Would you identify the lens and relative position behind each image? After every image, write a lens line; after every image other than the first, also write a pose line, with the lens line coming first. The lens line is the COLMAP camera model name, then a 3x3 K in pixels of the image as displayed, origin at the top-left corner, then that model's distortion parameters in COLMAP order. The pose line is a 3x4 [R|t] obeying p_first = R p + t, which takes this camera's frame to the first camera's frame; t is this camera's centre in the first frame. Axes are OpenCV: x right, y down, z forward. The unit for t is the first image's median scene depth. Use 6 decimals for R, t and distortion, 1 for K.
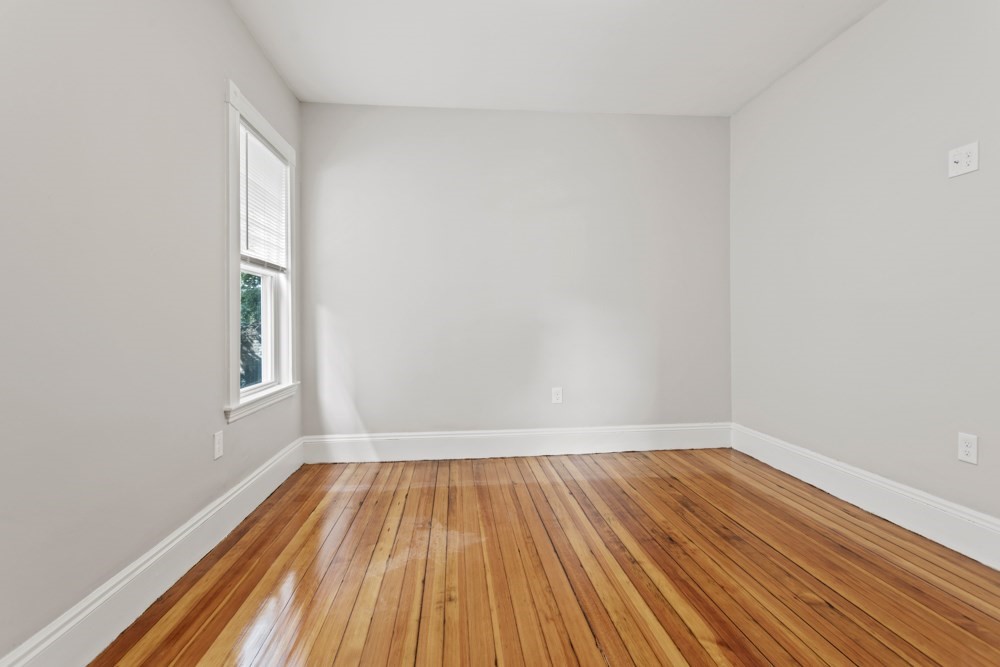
lens RADIAL K [[481.4, 0, 505.6], [0, 481.4, 326.8], [0, 0, 1]] dist [0.001902, 0.000692]
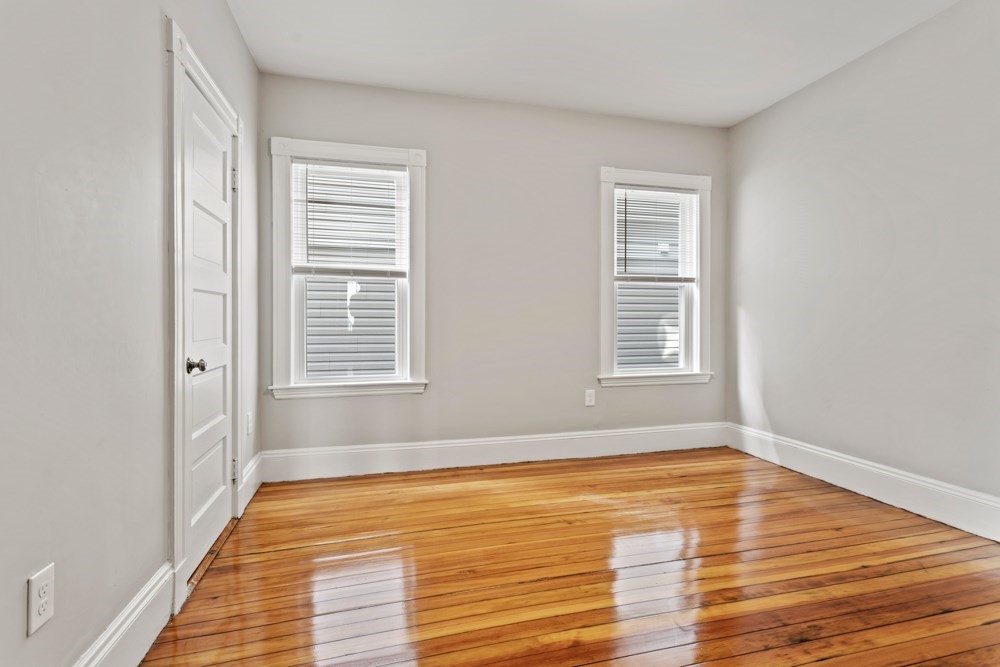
lens RADIAL K [[481.4, 0, 505.6], [0, 481.4, 326.8], [0, 0, 1]] dist [0.001902, 0.000692]
pose [[0.150555, 0.014109, -0.988501, 0.868083], [-0.006571, 0.999890, 0.013270, -0.014151], [0.988580, 0.004497, 0.150631, 0.425312]]
